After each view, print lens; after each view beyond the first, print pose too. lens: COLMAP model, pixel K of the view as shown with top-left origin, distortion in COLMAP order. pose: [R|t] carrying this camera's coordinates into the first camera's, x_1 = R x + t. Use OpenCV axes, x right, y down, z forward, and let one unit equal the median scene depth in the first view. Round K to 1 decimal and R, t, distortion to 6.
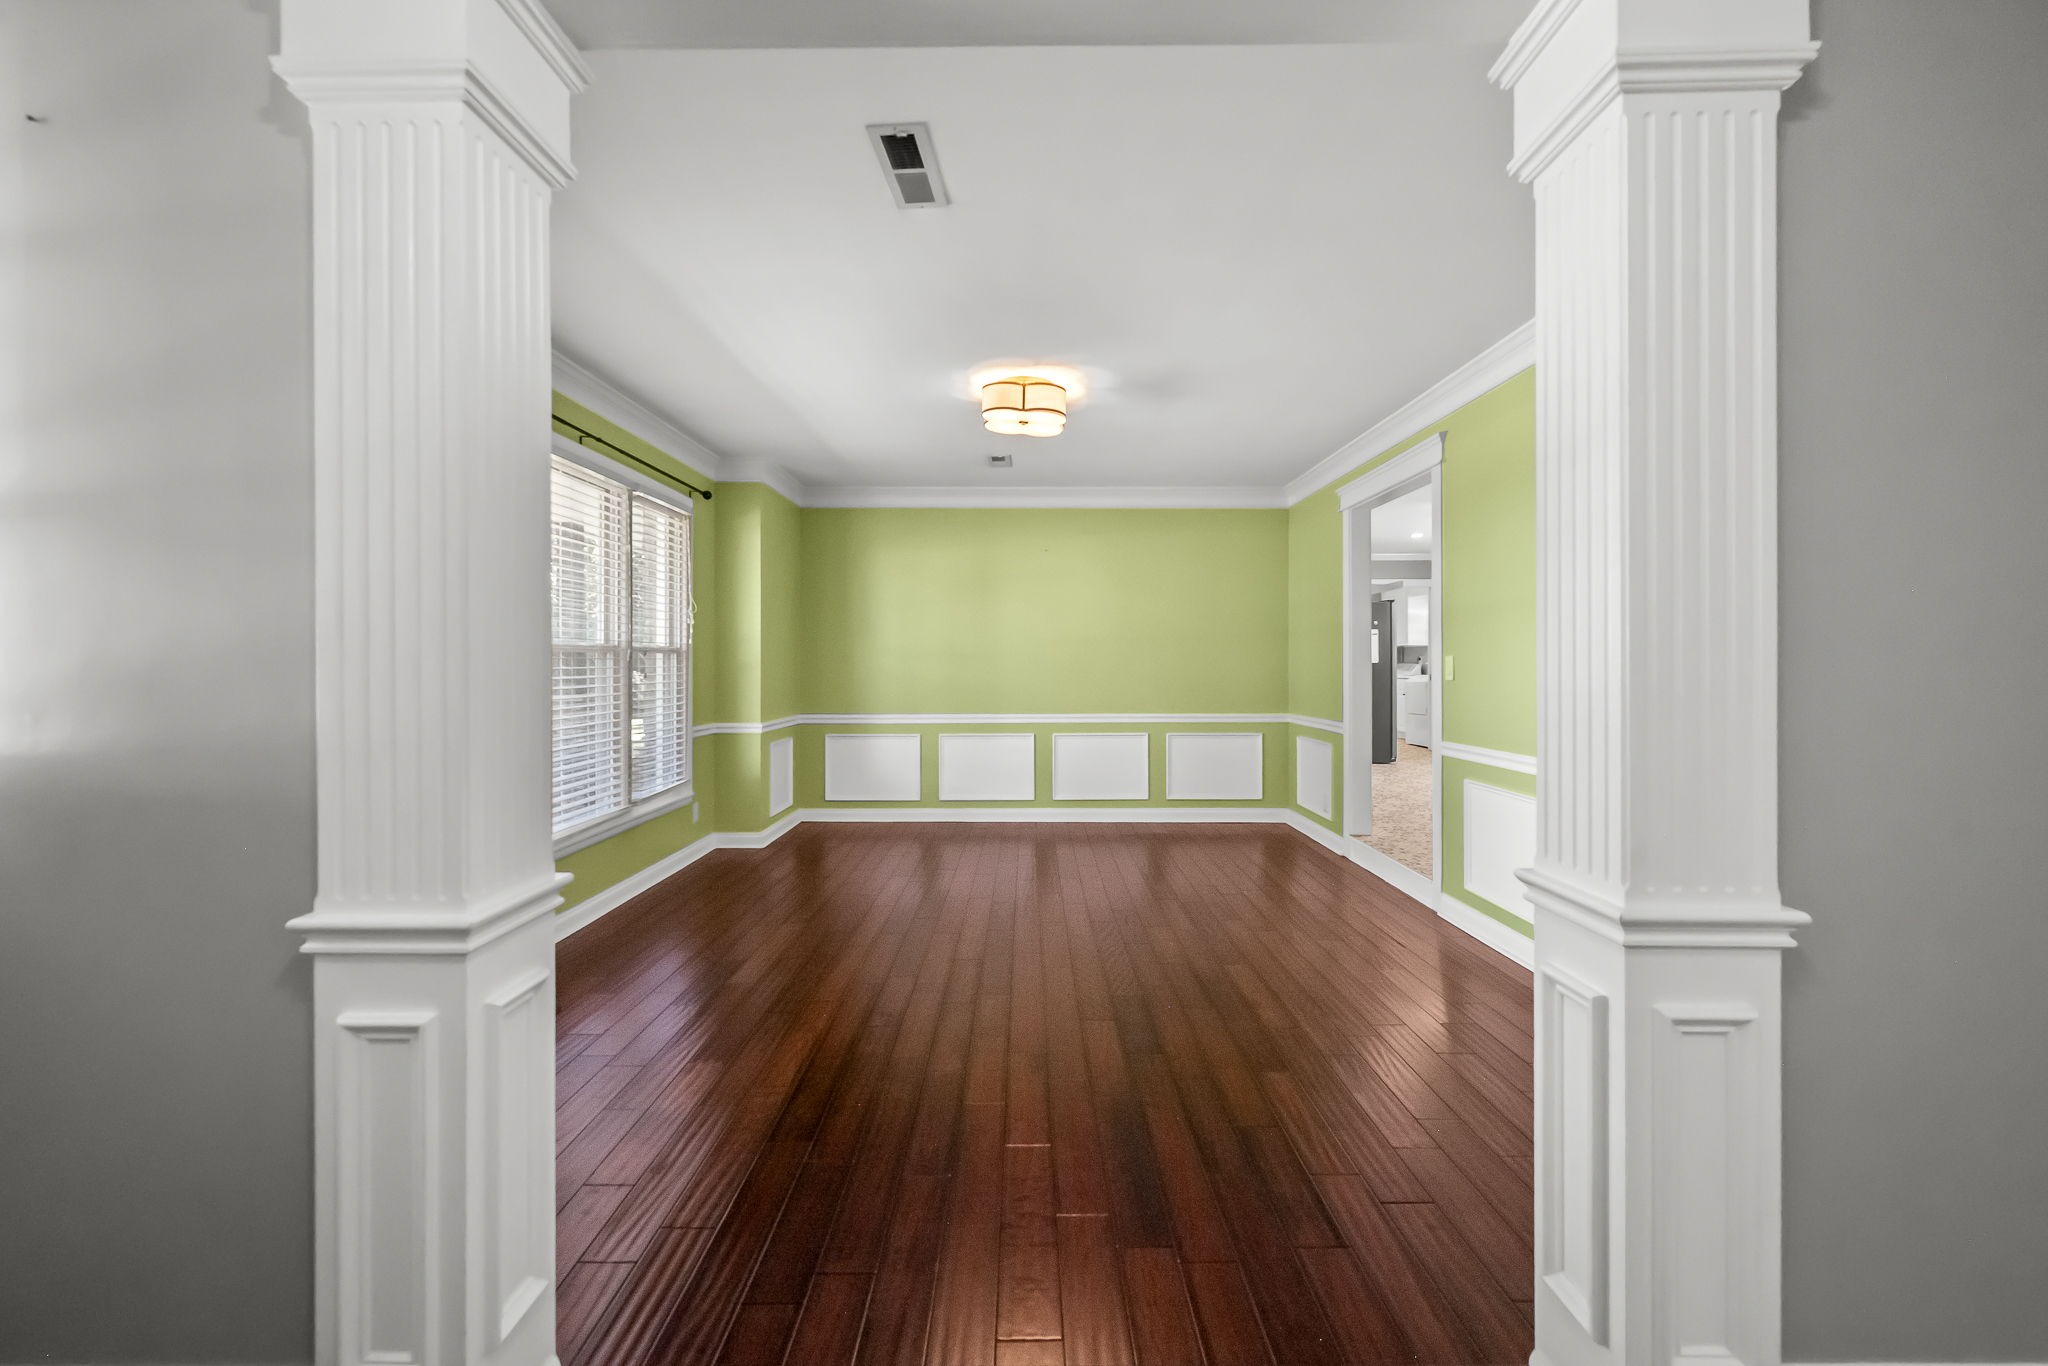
lens RADIAL K [[822.3, 0, 1017.5], [0, 822.3, 676.3], [0, 0, 1]] dist [0.006202, -0.000412]
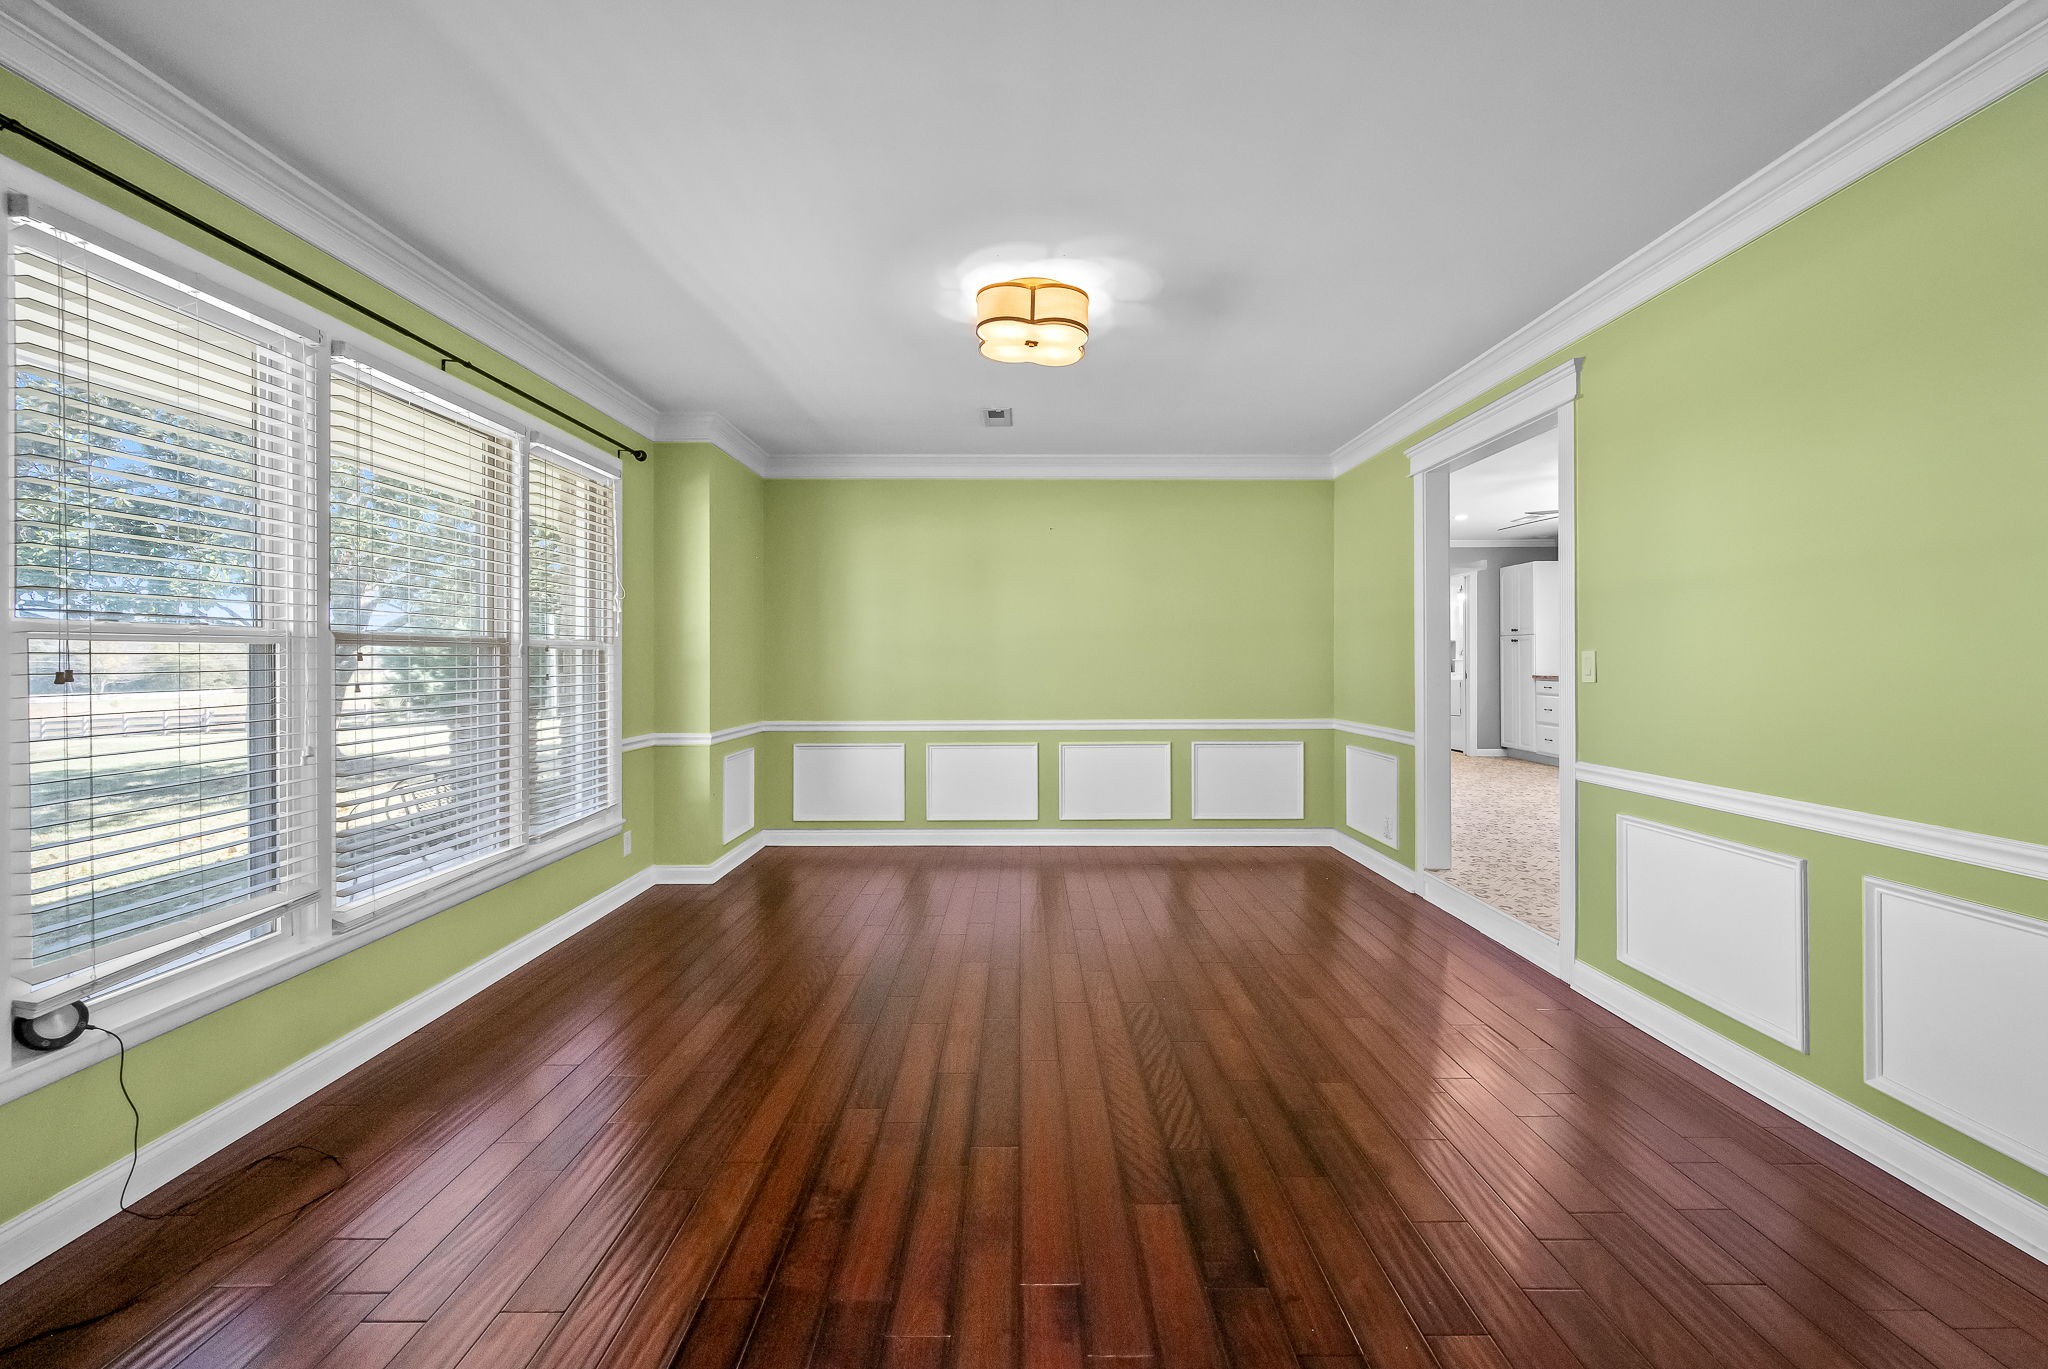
lens RADIAL K [[822.3, 0, 1022.7], [0, 822.3, 670.4], [0, 0, 1]] dist [0.006202, -0.000412]
pose [[0.999923, -0.001132, 0.012381, -0.007654], [0.001166, 0.999996, -0.002715, -0.003721], [-0.012378, 0.002729, 0.999920, 0.182895]]
